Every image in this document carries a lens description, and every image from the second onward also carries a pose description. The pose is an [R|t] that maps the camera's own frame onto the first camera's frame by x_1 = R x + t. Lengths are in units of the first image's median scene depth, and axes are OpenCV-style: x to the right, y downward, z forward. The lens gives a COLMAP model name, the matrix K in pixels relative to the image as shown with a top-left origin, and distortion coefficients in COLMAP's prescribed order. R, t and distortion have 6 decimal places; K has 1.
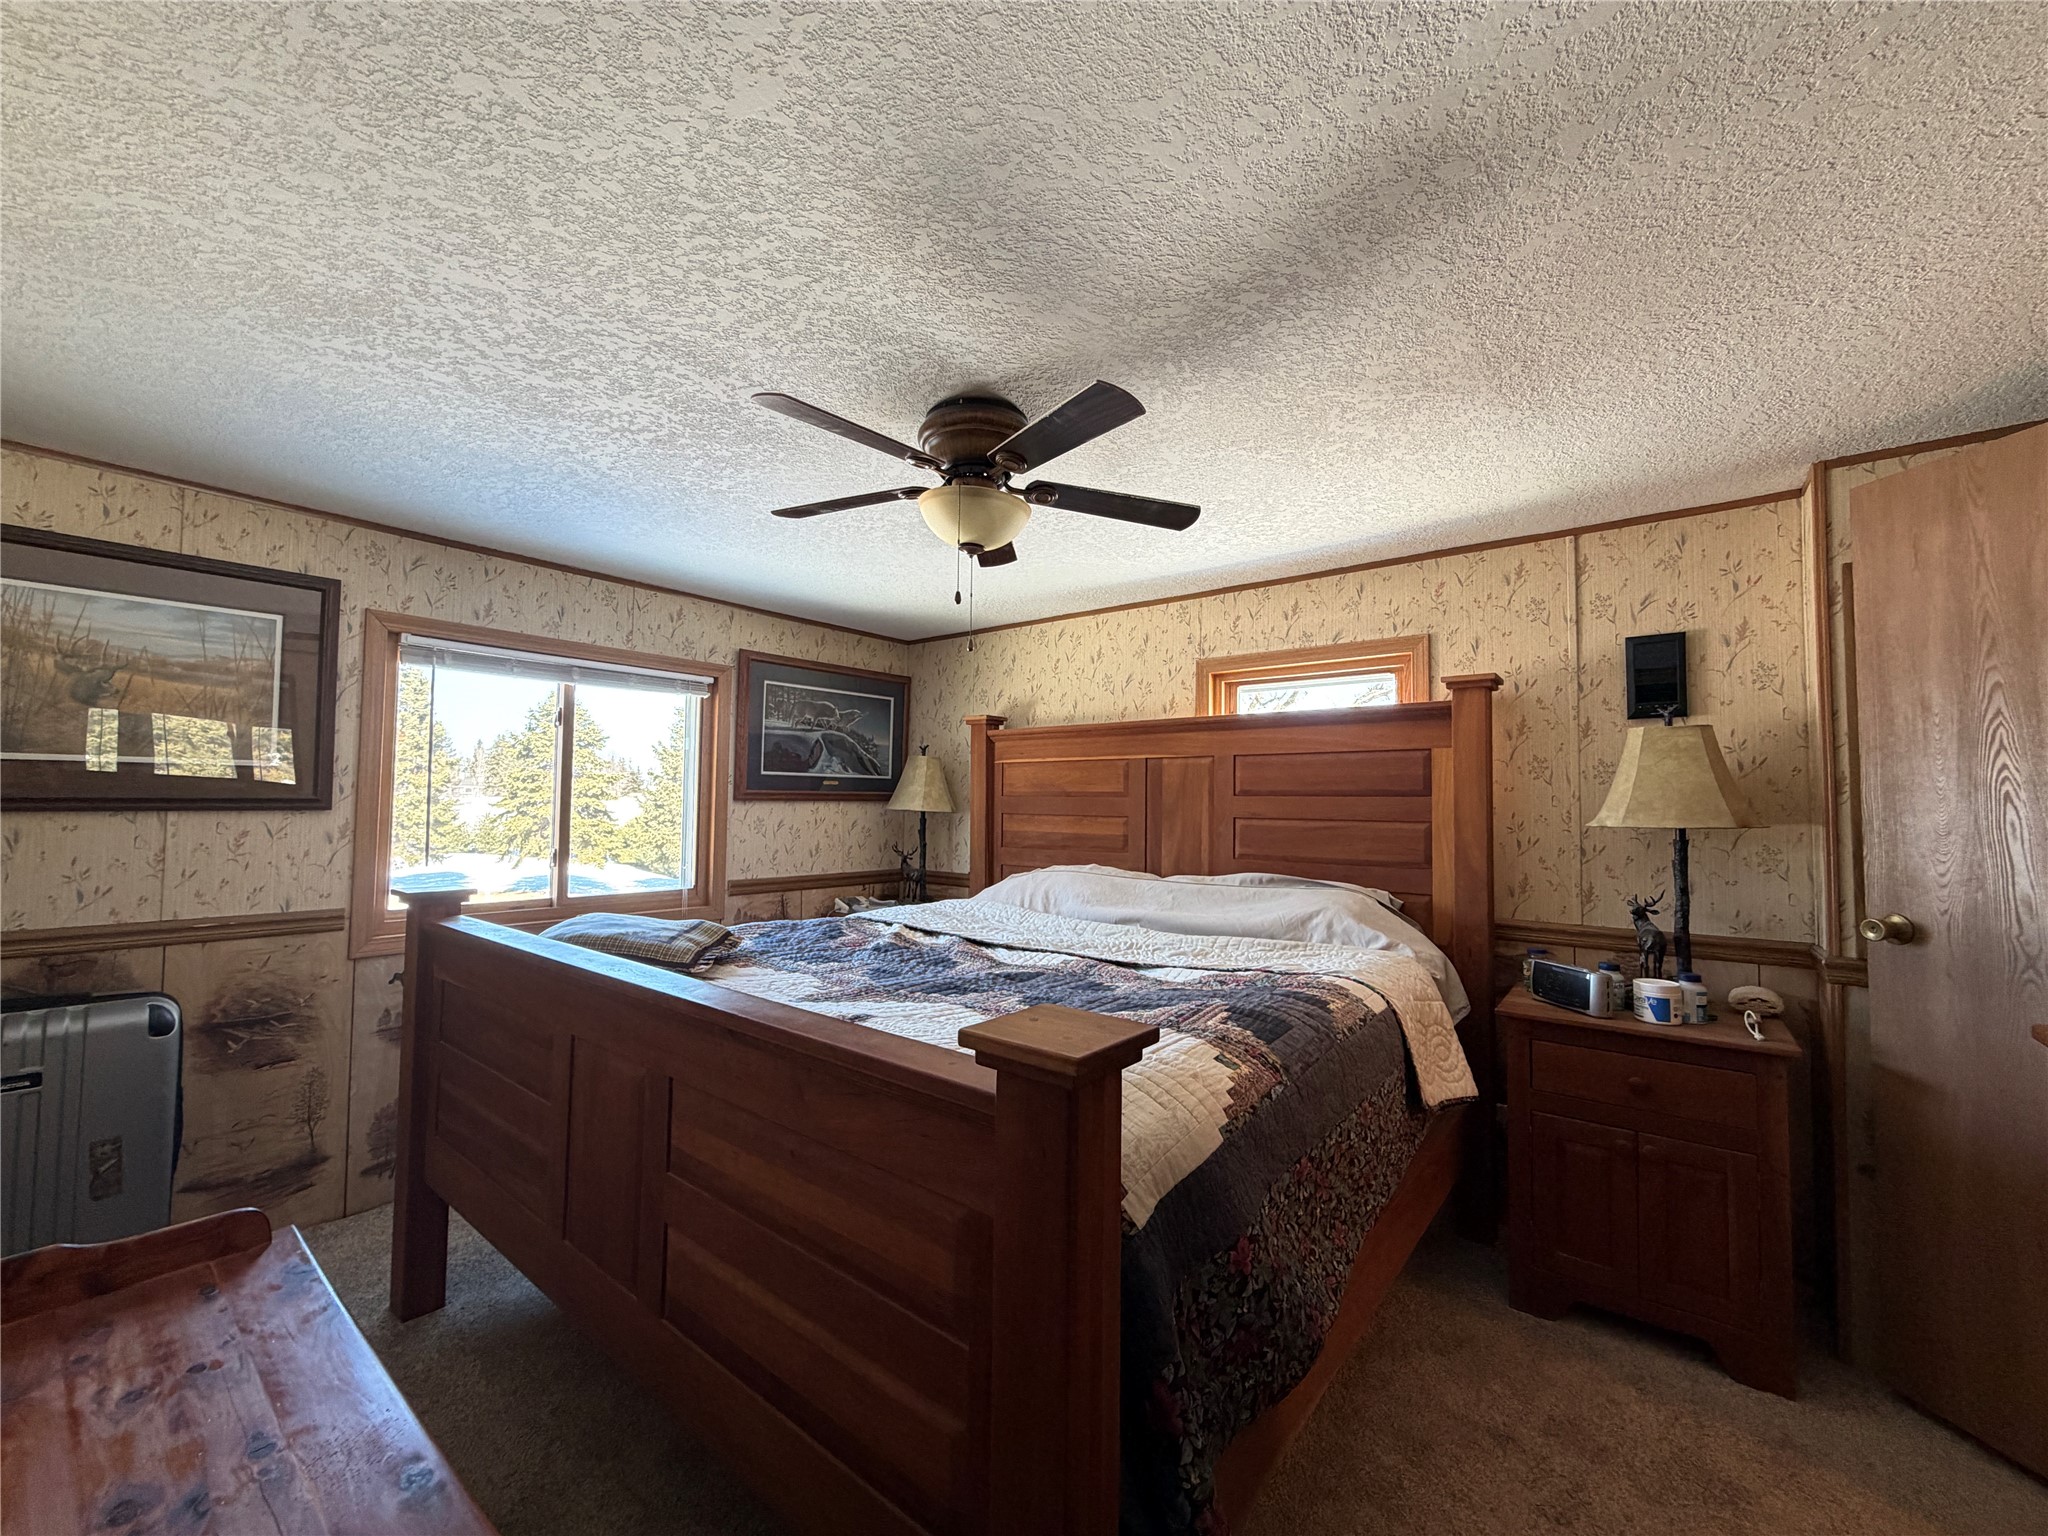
lens RADIAL K [[817.7, 0, 1029.3], [0, 817.7, 772.3], [0, 0, 1]] dist [-0.001743, -0.000220]
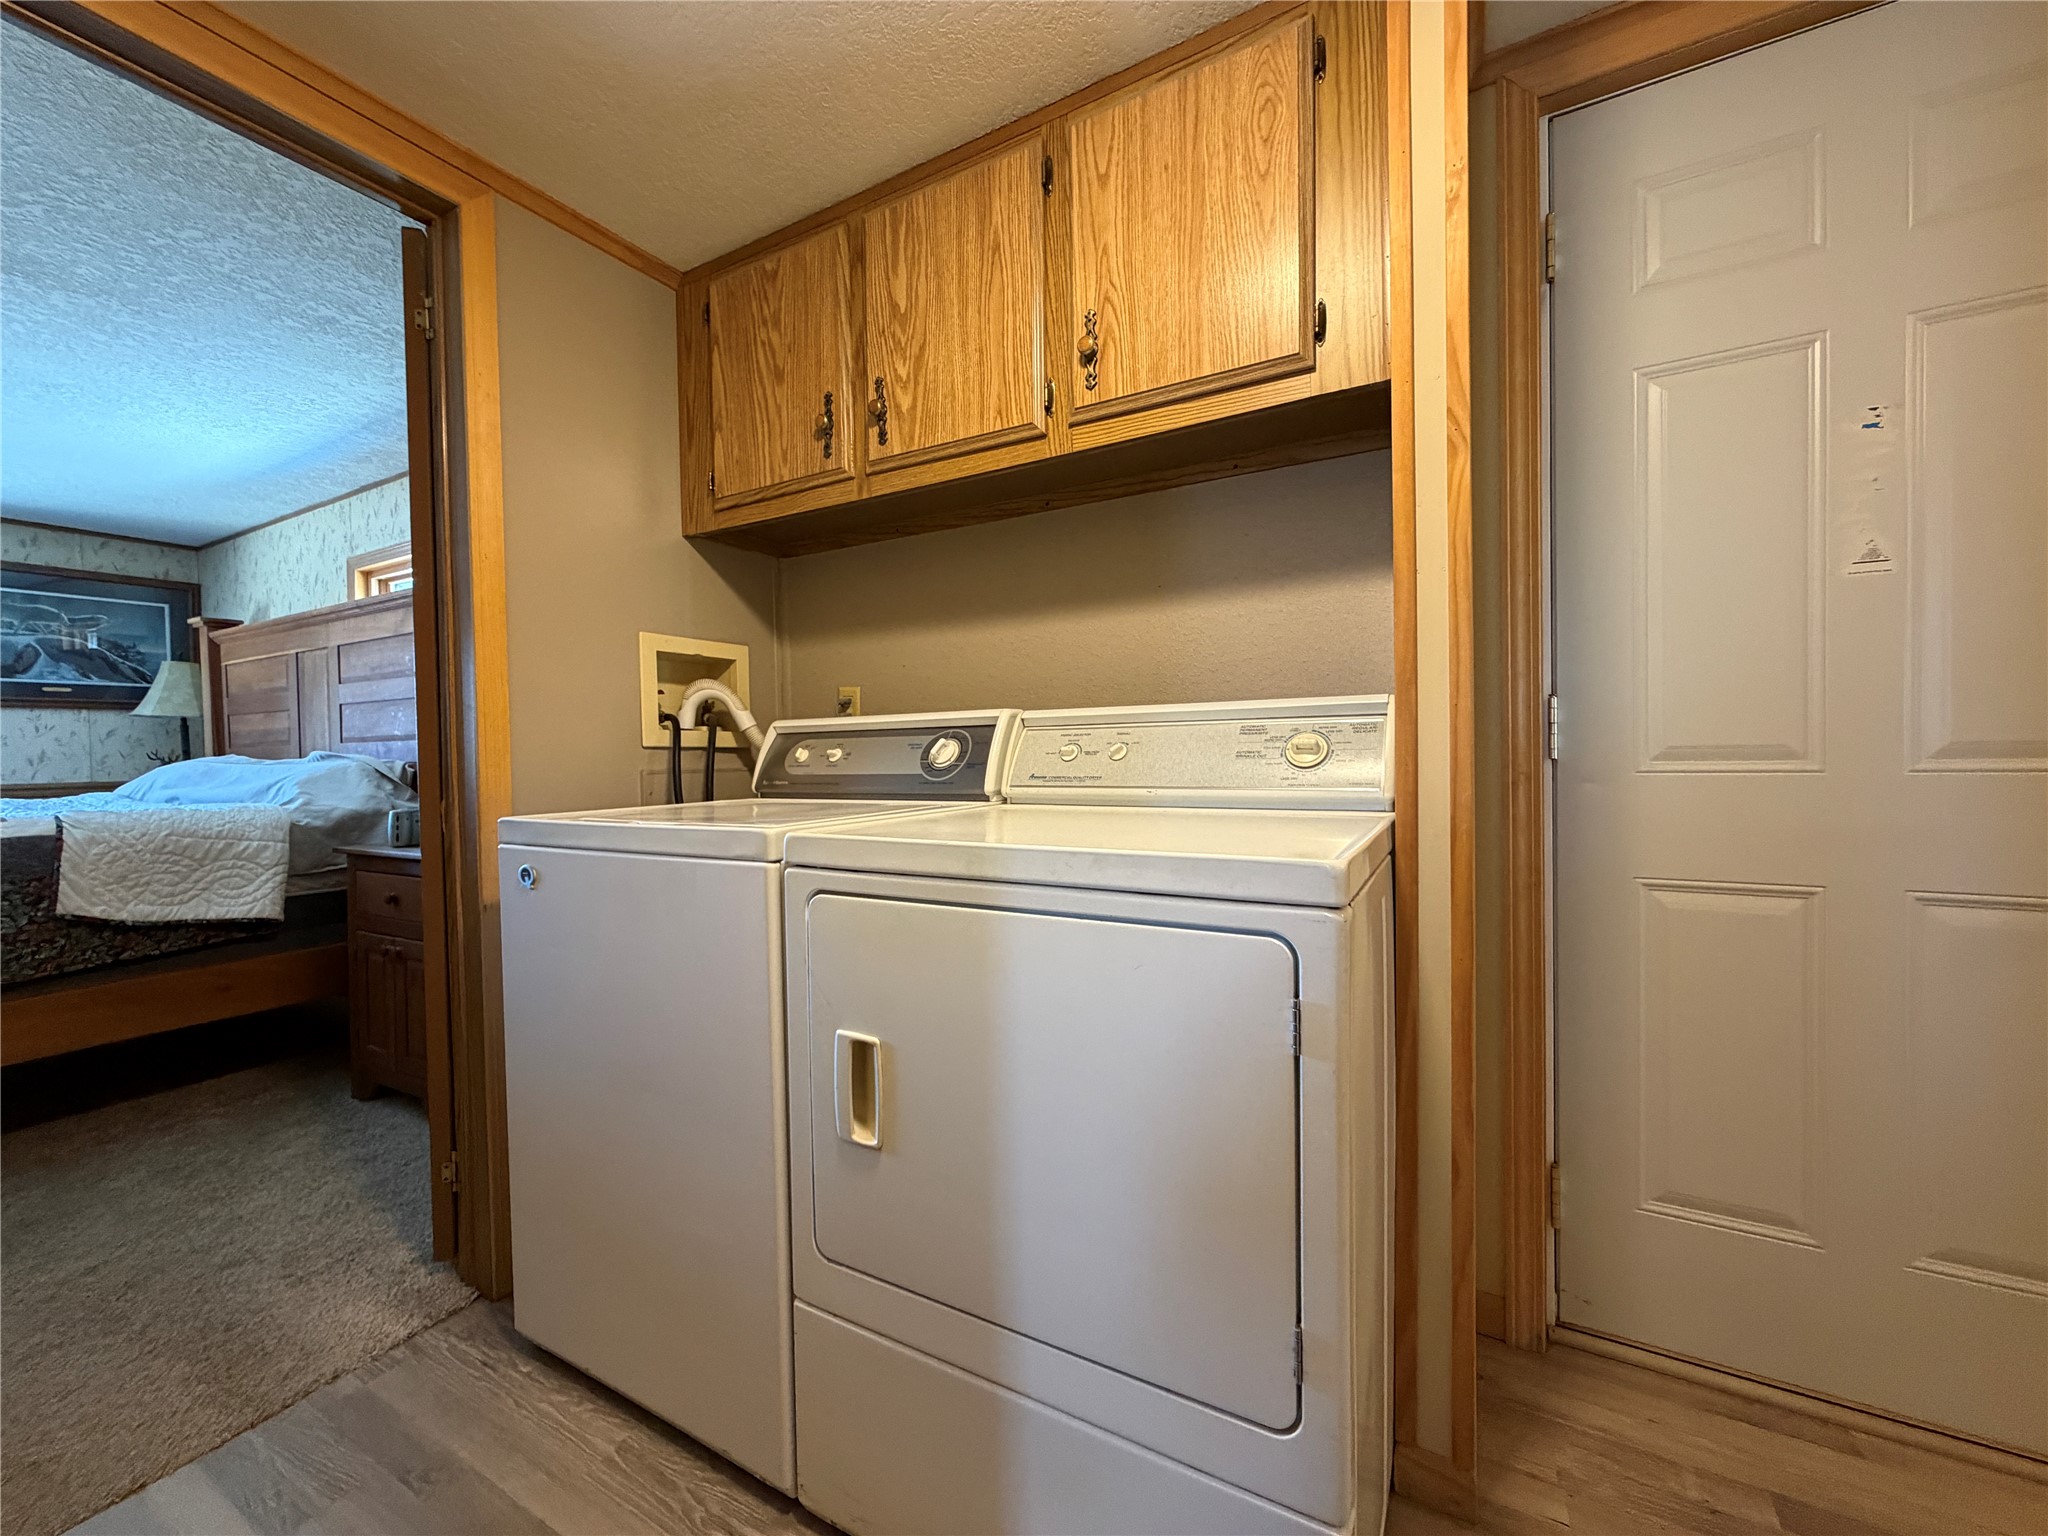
lens RADIAL K [[817.7, 0, 1017.9], [0, 817.7, 765.5], [0, 0, 1]] dist [-0.001743, -0.000220]
pose [[0.984056, -0.030625, 0.175201, 0.711622], [0.020684, 0.998086, 0.058287, 0.070267], [-0.176651, -0.053734, 0.982806, -0.159711]]
